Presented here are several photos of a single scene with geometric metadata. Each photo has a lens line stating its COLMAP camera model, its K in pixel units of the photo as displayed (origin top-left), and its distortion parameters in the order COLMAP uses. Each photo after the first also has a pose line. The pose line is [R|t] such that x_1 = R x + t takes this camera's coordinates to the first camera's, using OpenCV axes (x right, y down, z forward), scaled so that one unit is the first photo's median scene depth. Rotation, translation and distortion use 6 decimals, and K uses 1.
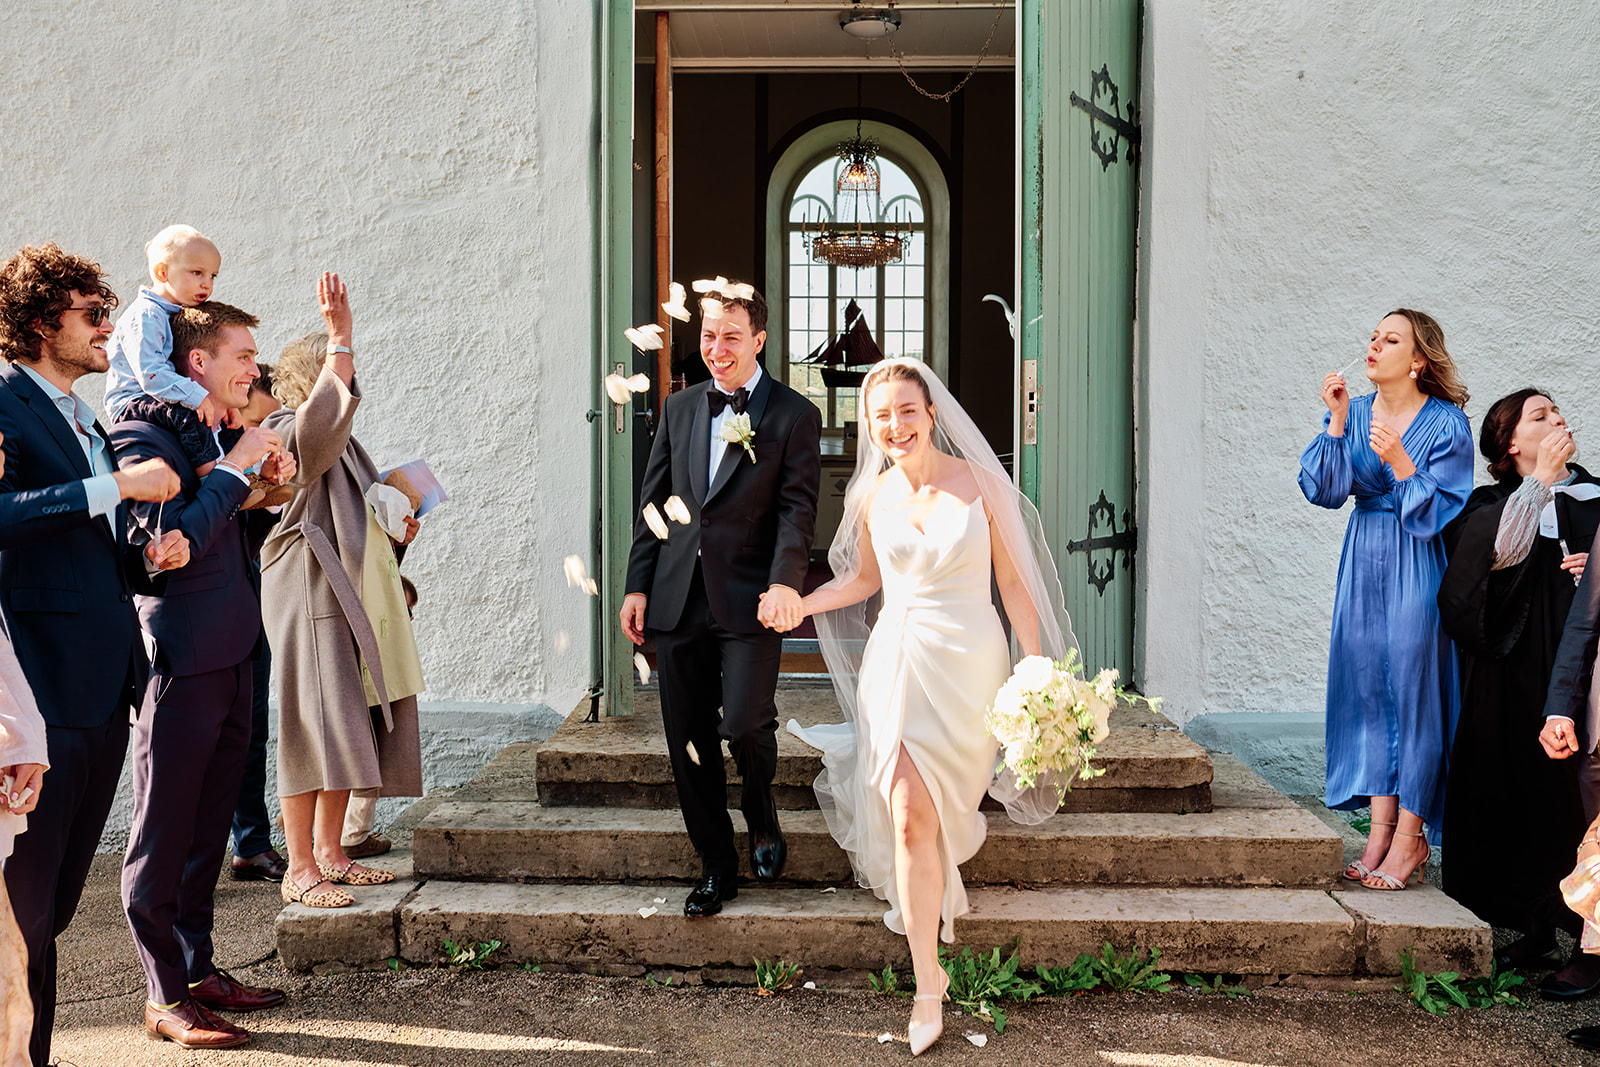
lens RADIAL K [[1577.5, 0, 799.3], [0, 1577.5, 531.9], [0, 0, 1]] dist [0.011964, 0.000000]
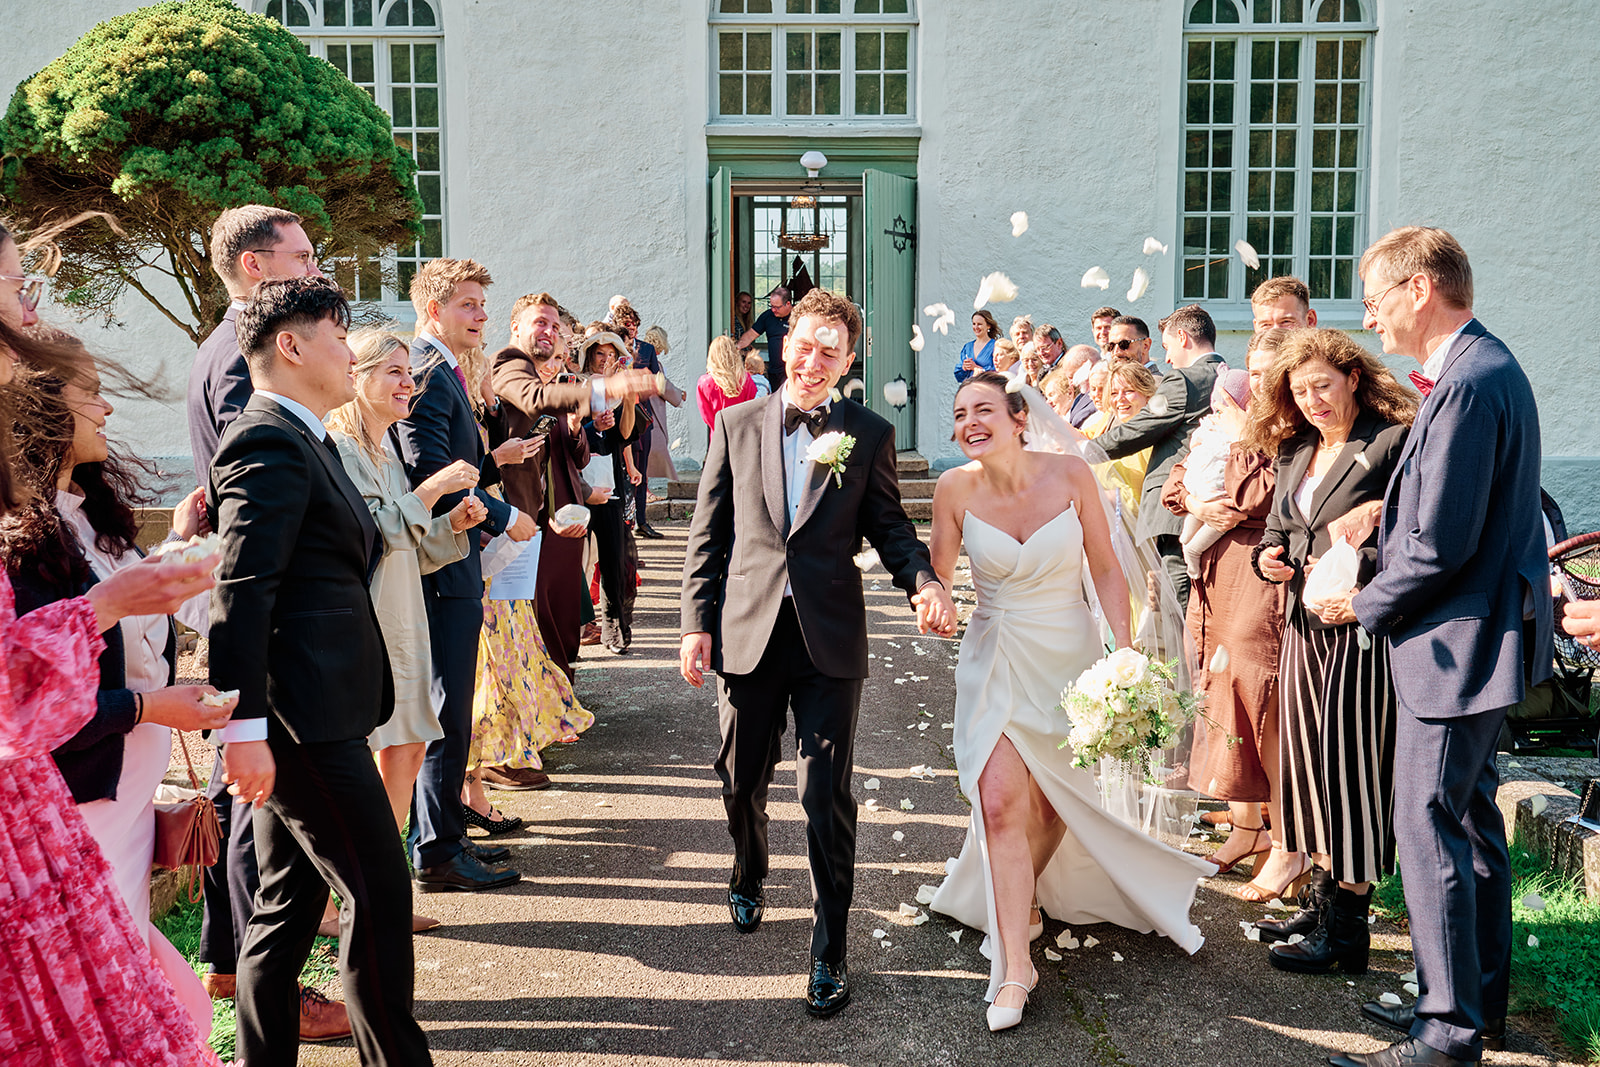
lens RADIAL K [[1587.8, 0, 800.4], [0, 1587.8, 534.2], [0, 0, 1]] dist [0.017342, 0.000000]
pose [[0.999165, -0.009629, 0.039706, -0.084418], [0.007310, 0.998281, 0.058159, 0.085505], [-0.040198, -0.057821, 0.997517, -1.647250]]
